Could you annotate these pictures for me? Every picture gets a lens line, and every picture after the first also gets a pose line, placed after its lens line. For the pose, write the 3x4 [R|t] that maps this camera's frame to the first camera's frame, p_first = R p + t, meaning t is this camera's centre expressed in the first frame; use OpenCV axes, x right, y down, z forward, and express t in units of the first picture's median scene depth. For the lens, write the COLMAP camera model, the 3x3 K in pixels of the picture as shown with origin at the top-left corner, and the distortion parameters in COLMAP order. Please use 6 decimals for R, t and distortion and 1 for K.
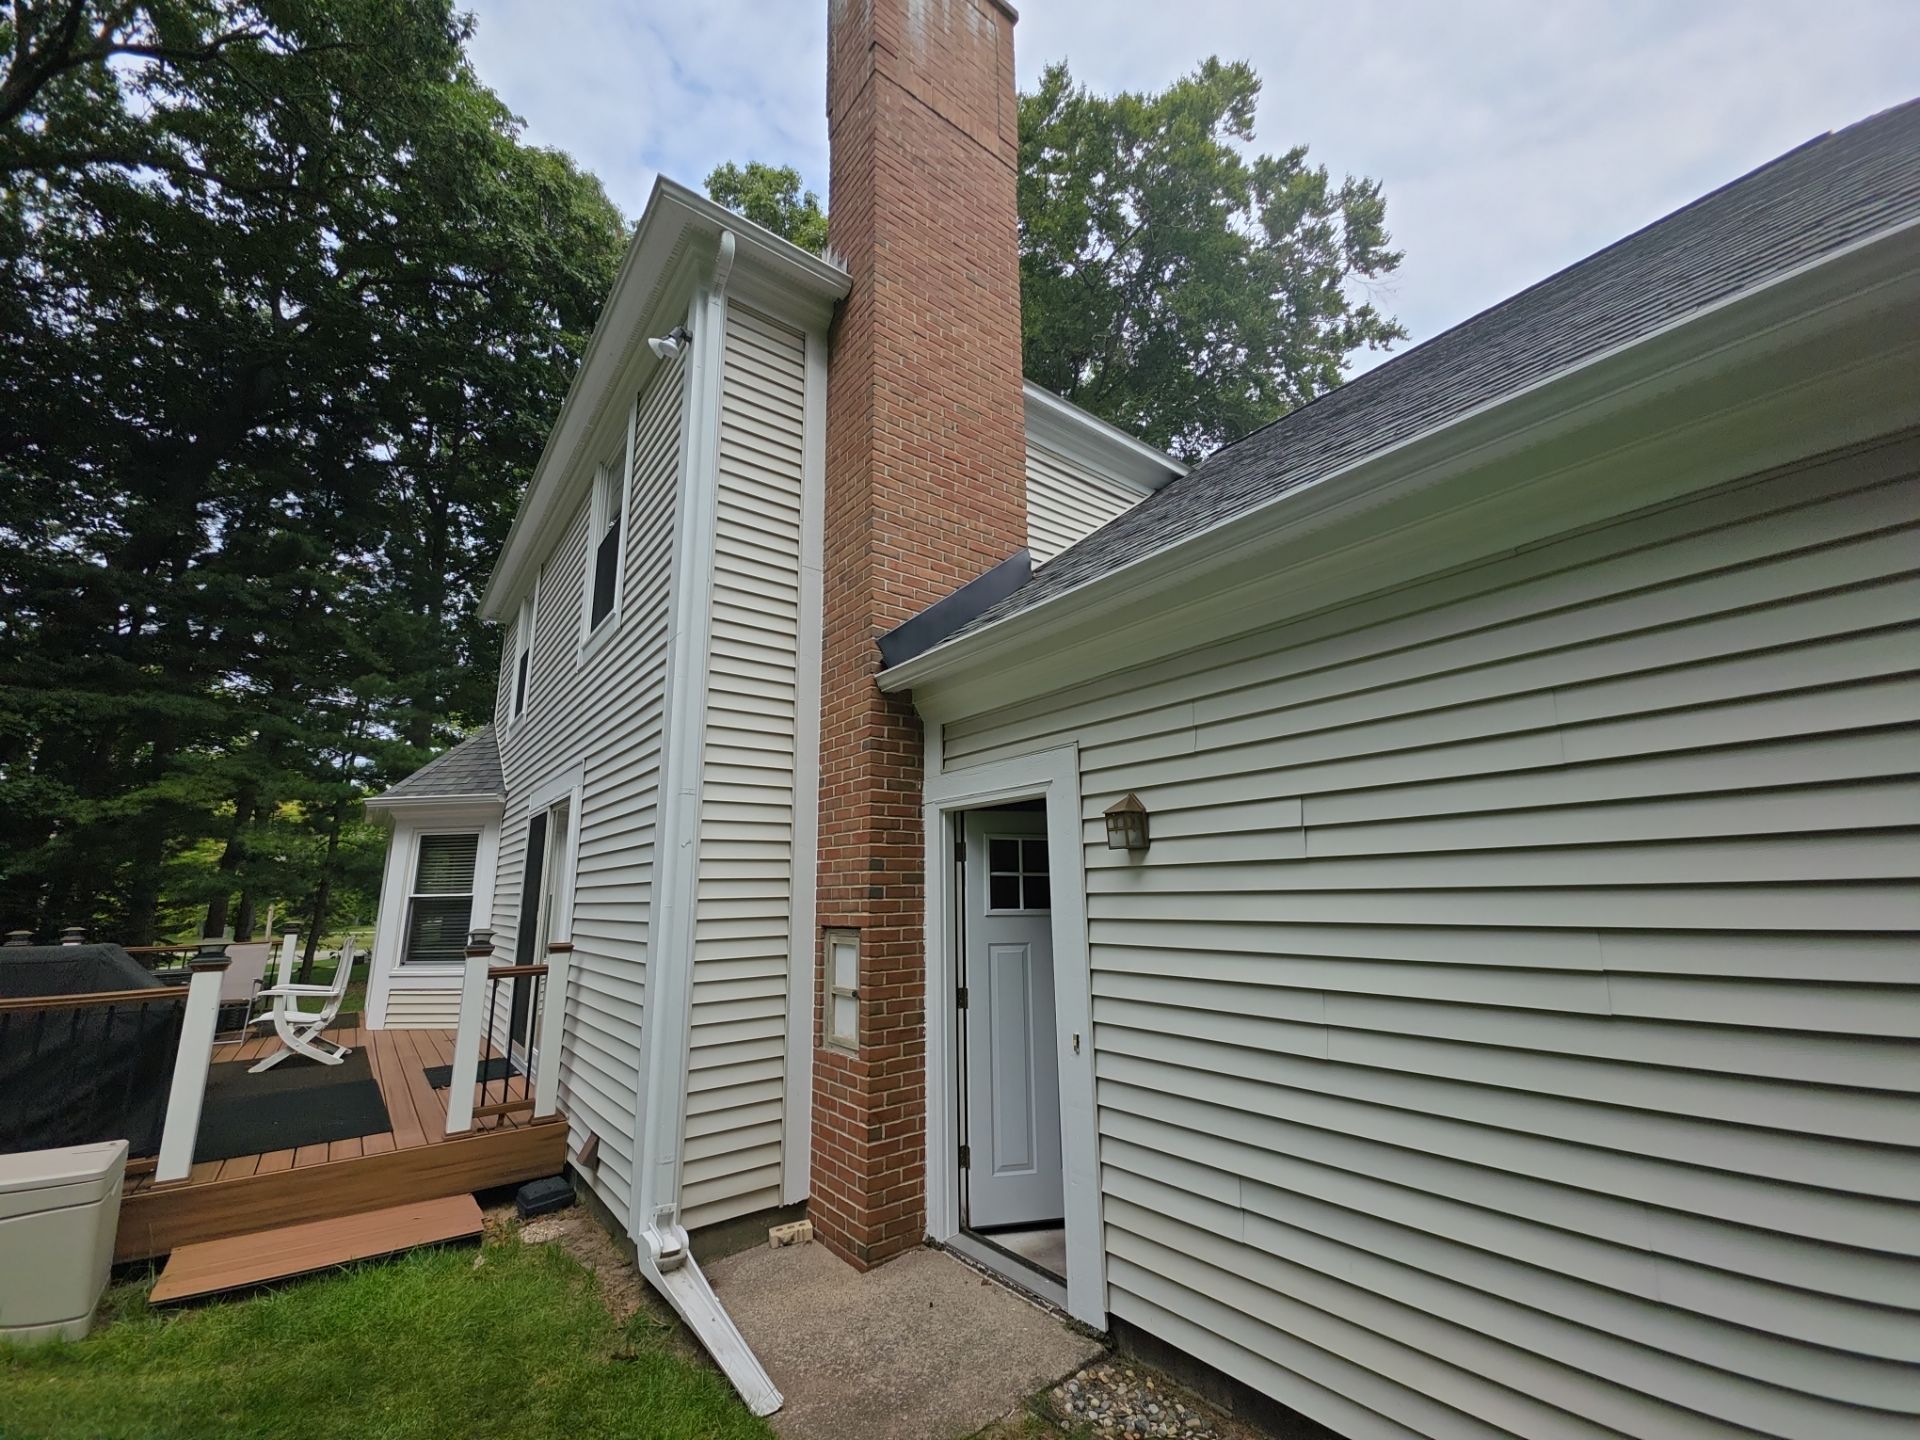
lens RADIAL K [[760.8, 0, 954.7], [0, 760.8, 729.7], [0, 0, 1]] dist [0.011318, -0.008008]
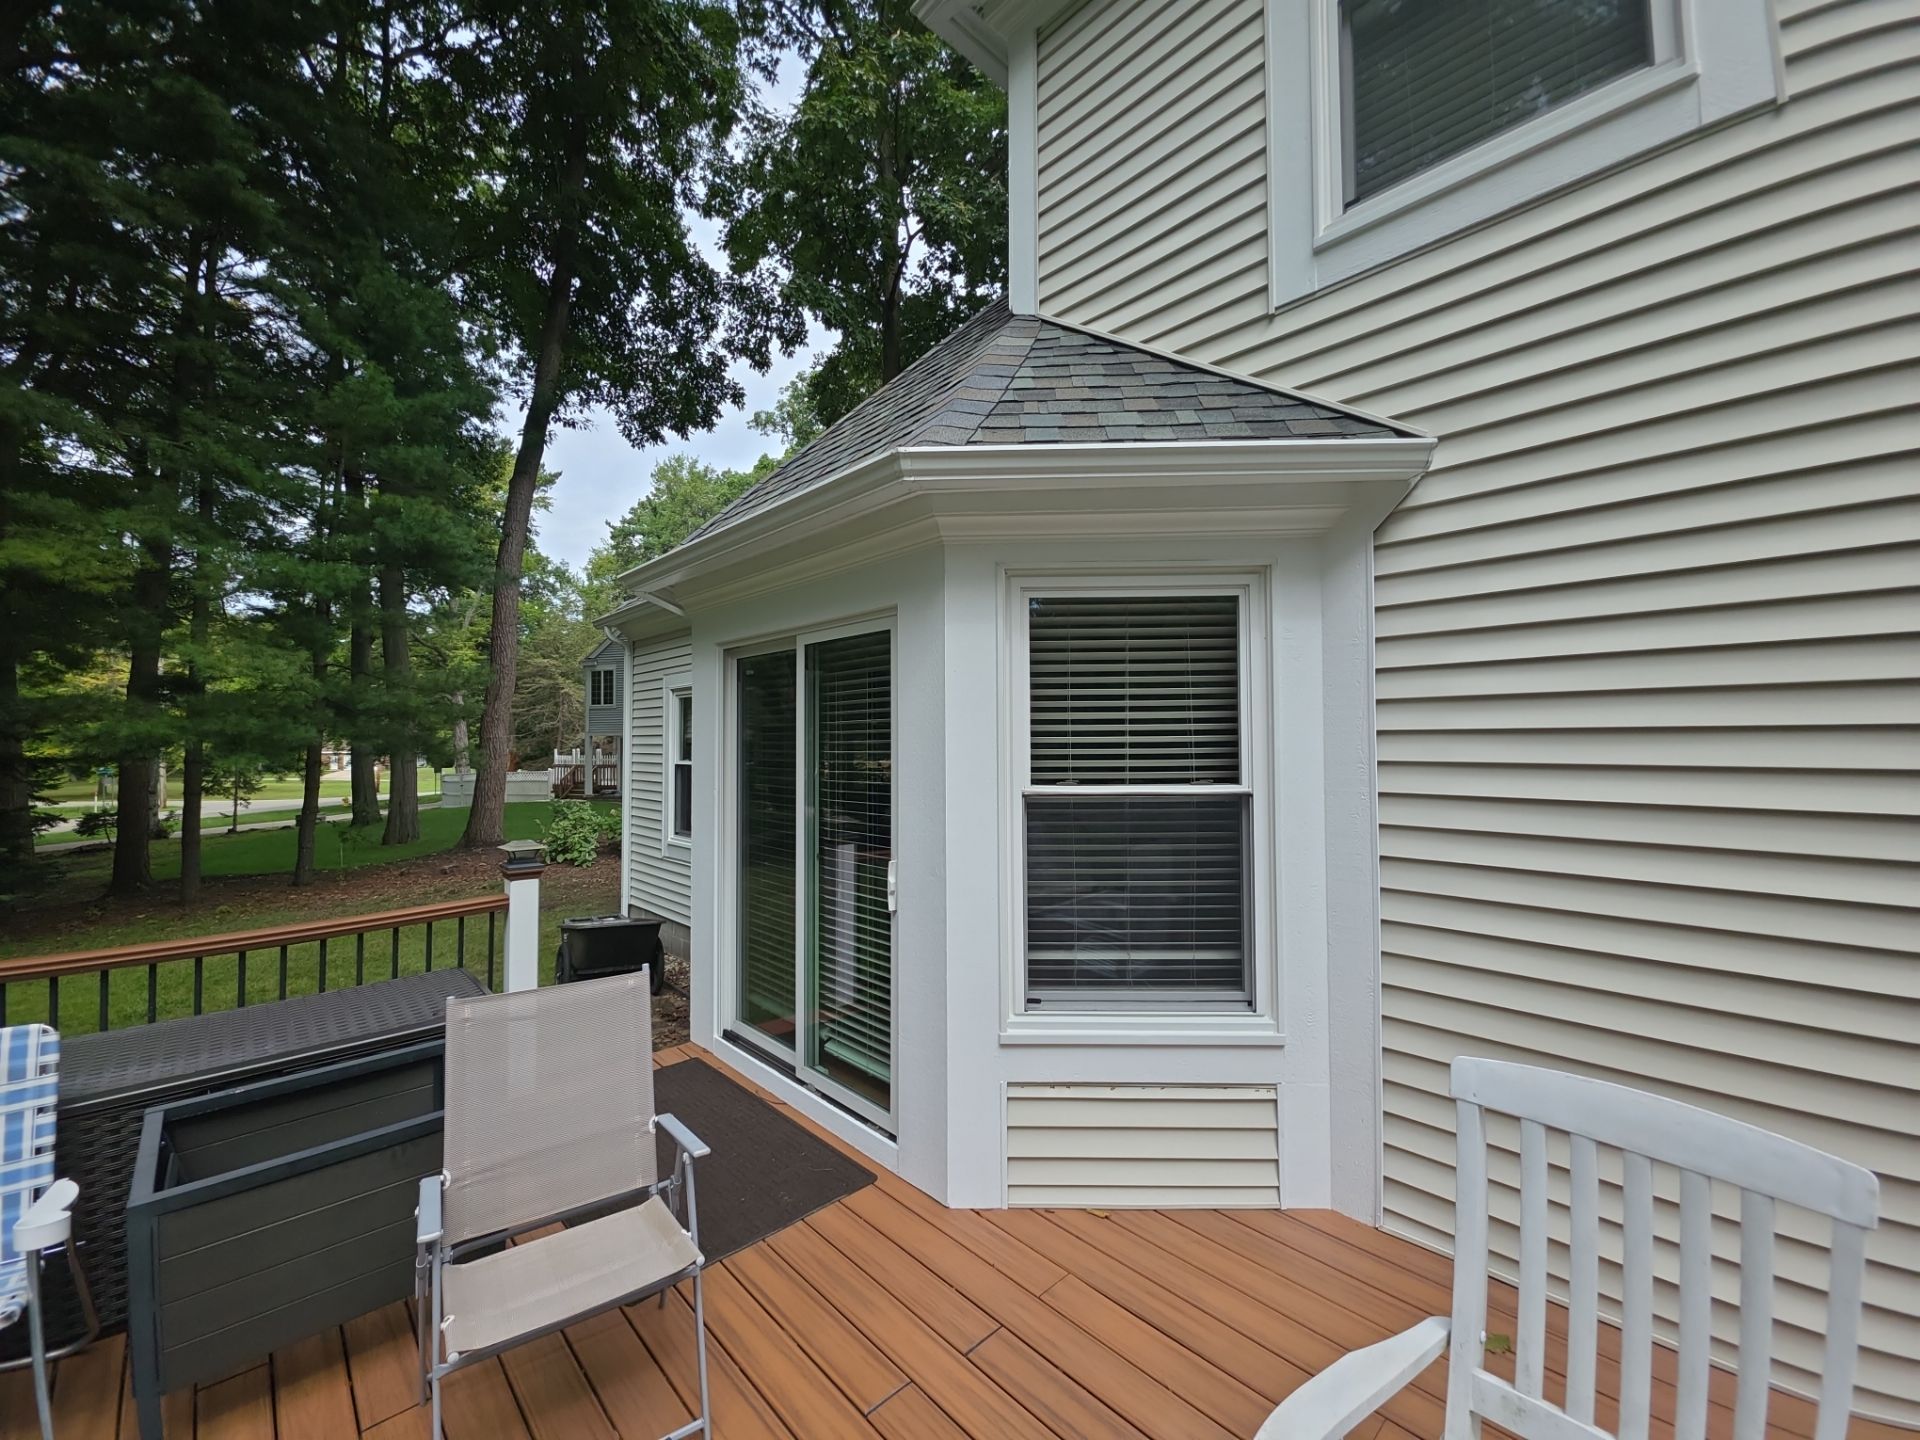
lens RADIAL K [[757.7, 0, 958.0], [0, 757.7, 726.8], [0, 0, 1]] dist [0.009949, -0.008189]
pose [[0.994539, 0.012614, 0.103603, -1.362539], [-0.031982, 0.981747, 0.187481, 0.239356], [-0.099347, -0.189770, 0.976789, 1.244807]]
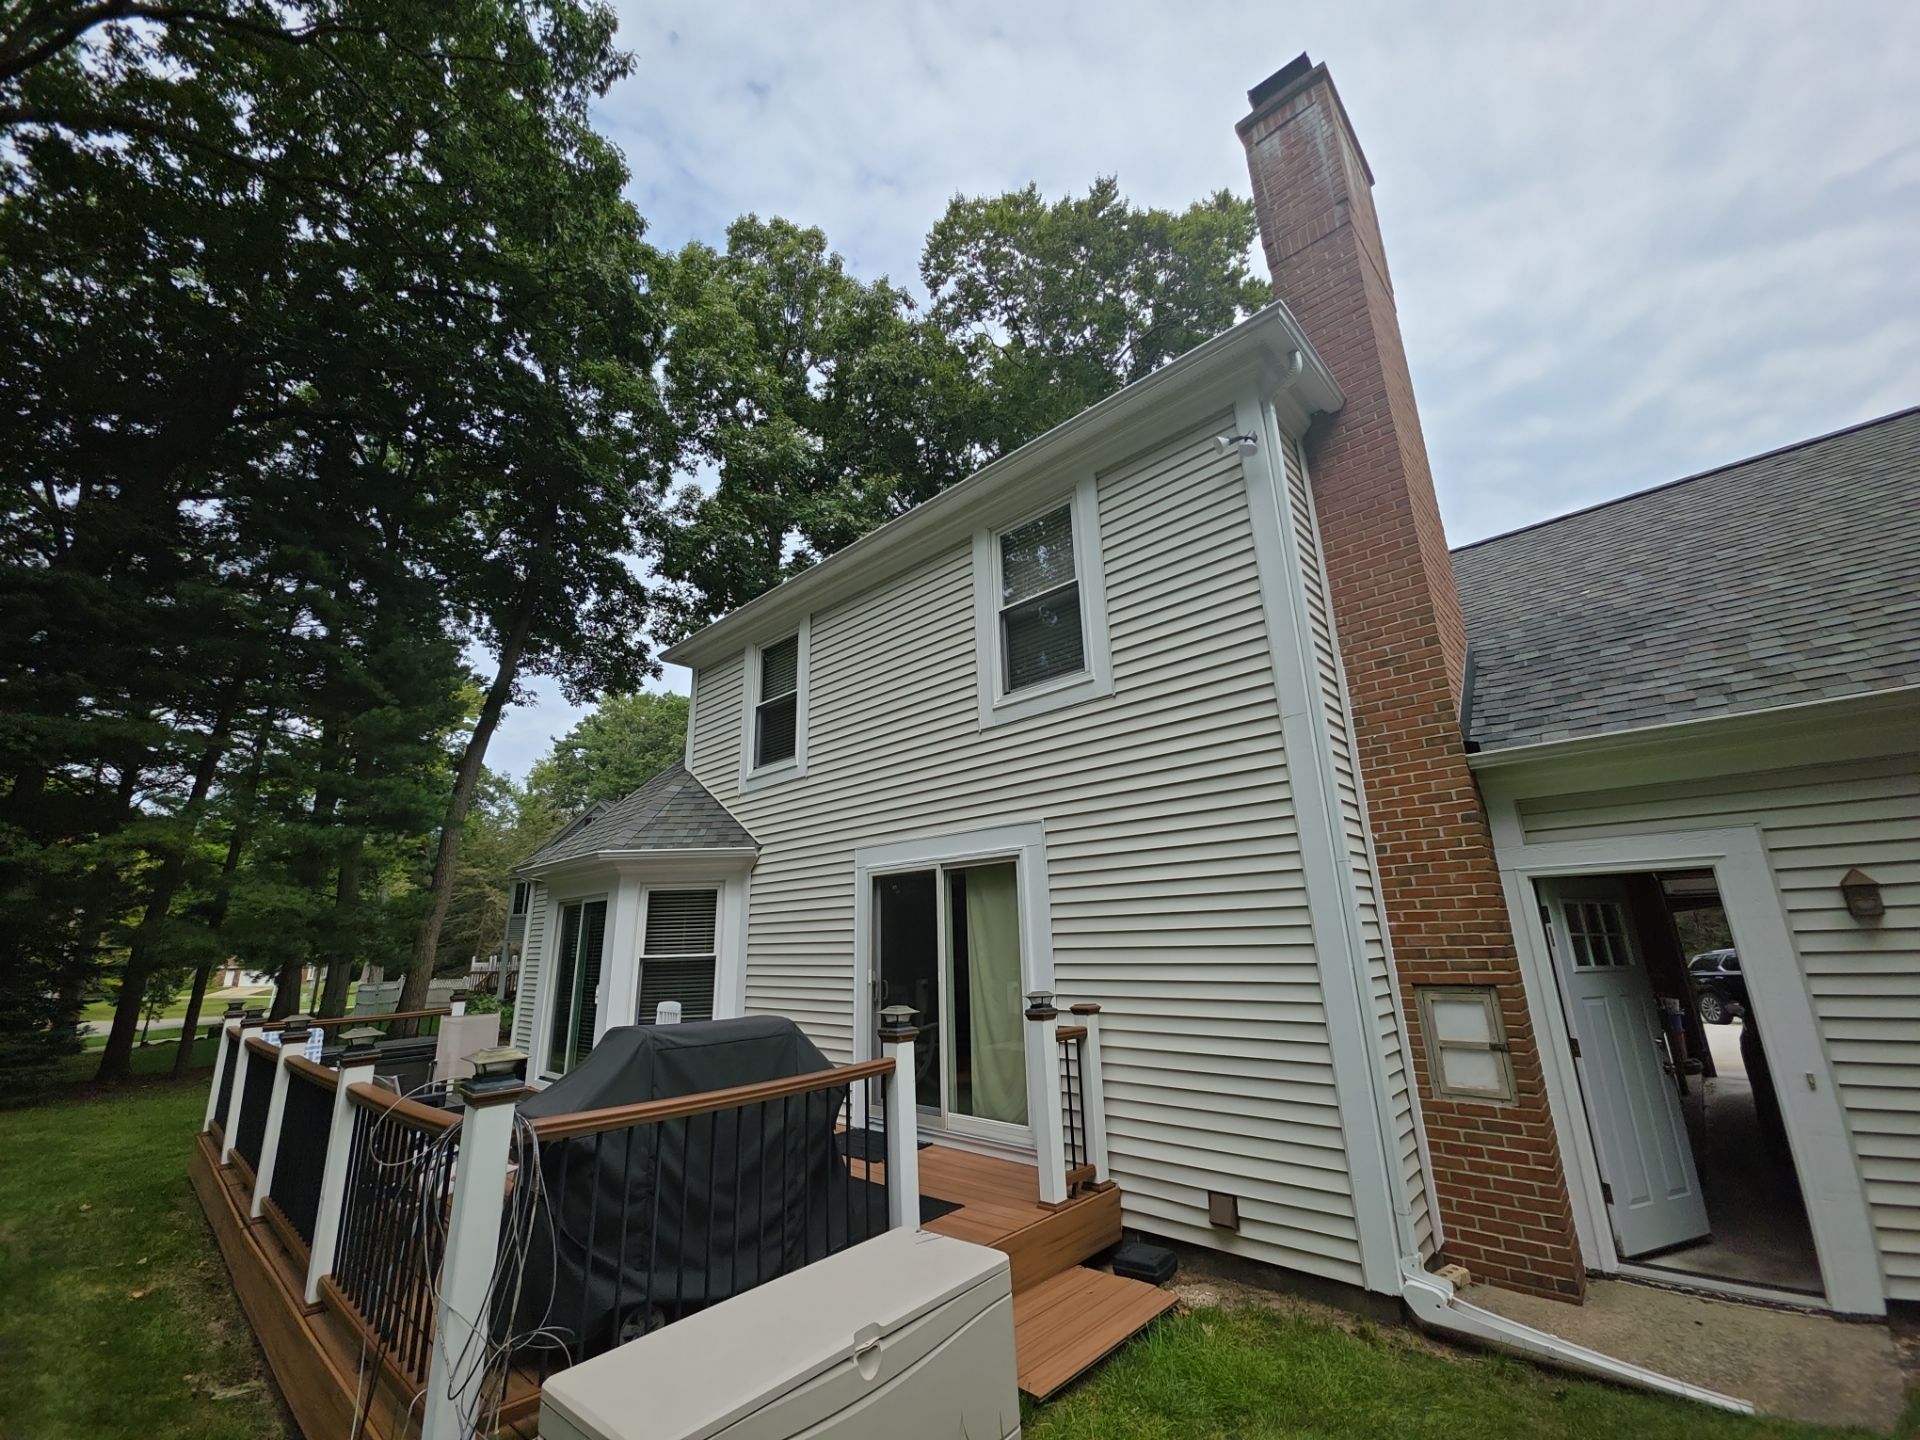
lens RADIAL K [[760.8, 0, 954.7], [0, 760.8, 729.7], [0, 0, 1]] dist [0.011318, -0.008008]
pose [[0.986981, 0.035132, 0.156952, -0.864895], [-0.025208, 0.997581, -0.064778, -0.014252], [-0.158848, 0.059978, 0.985480, 0.009734]]
